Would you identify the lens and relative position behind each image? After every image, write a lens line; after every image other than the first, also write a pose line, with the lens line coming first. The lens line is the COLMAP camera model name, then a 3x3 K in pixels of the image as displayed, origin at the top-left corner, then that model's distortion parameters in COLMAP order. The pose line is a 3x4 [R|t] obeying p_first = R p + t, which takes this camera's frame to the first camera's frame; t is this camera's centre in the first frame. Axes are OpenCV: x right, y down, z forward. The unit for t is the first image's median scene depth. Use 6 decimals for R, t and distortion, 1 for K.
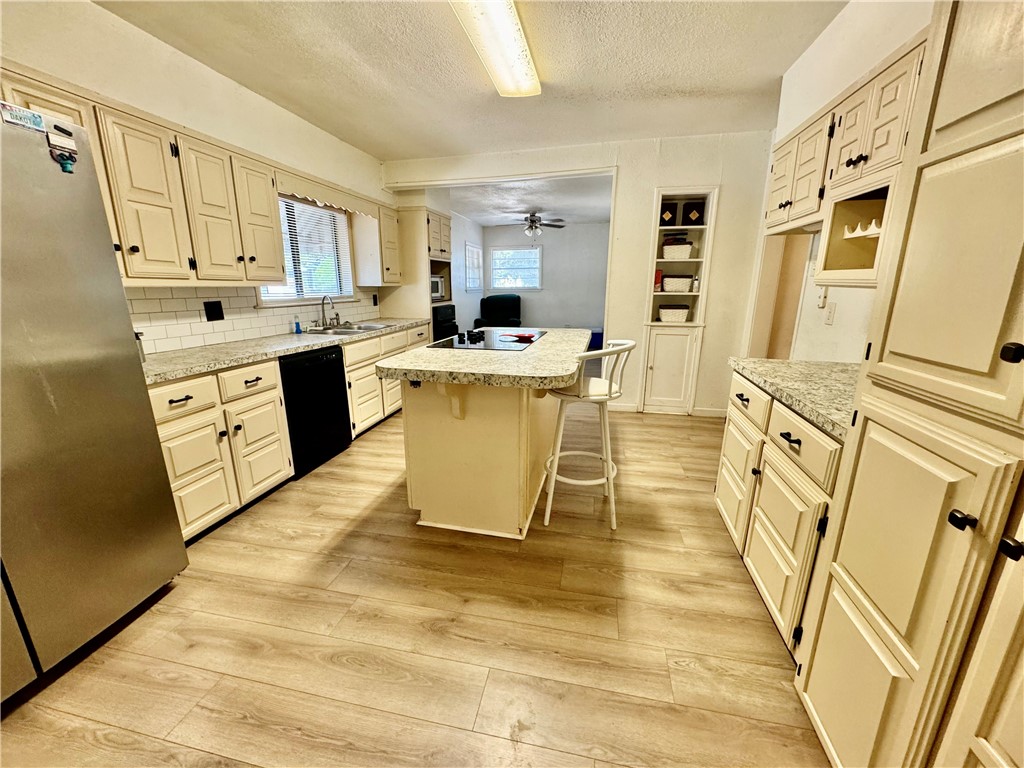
lens RADIAL K [[409.2, 0, 512.0], [0, 409.2, 384.0], [0, 0, 1]] dist [-0.001459, 0.000096]
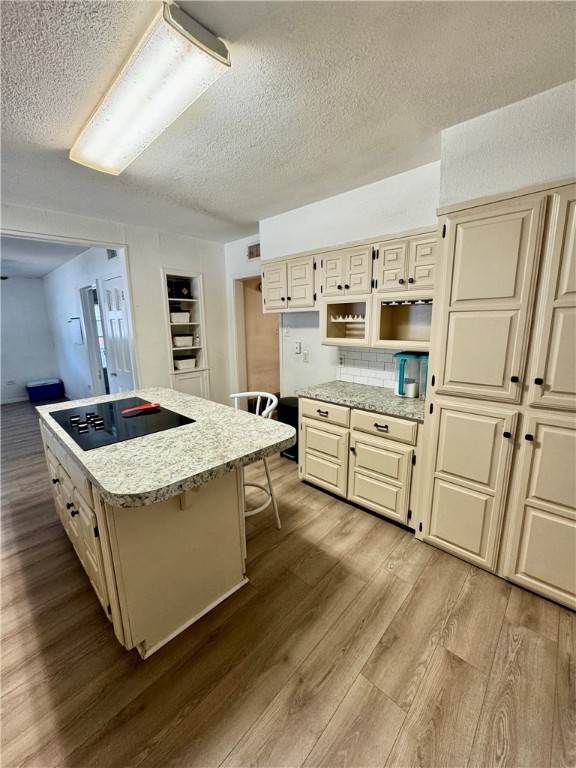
lens RADIAL K [[306.9, 0, 288.0], [0, 306.9, 384.0], [0, 0, 1]] dist [-0.001459, 0.000096]
pose [[0.514212, -0.178184, 0.838950, -0.444502], [0.221724, 0.972546, 0.070658, -0.156837], [-0.828507, 0.149682, 0.539602, 0.303103]]
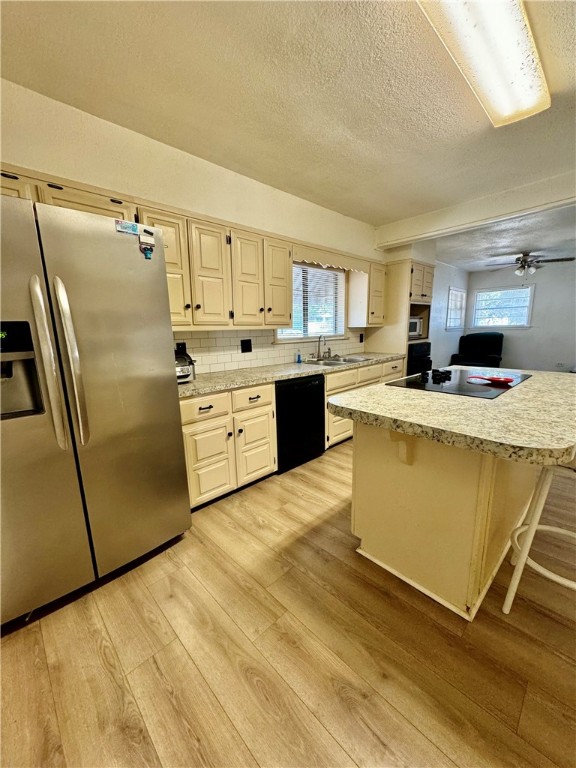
lens RADIAL K [[306.9, 0, 288.0], [0, 306.9, 384.0], [0, 0, 1]] dist [-0.001459, 0.000096]
pose [[0.830588, 0.086607, -0.550111, 0.016688], [-0.113144, 0.993474, -0.014423, -0.047846], [0.545272, 0.074222, 0.834967, 0.187190]]
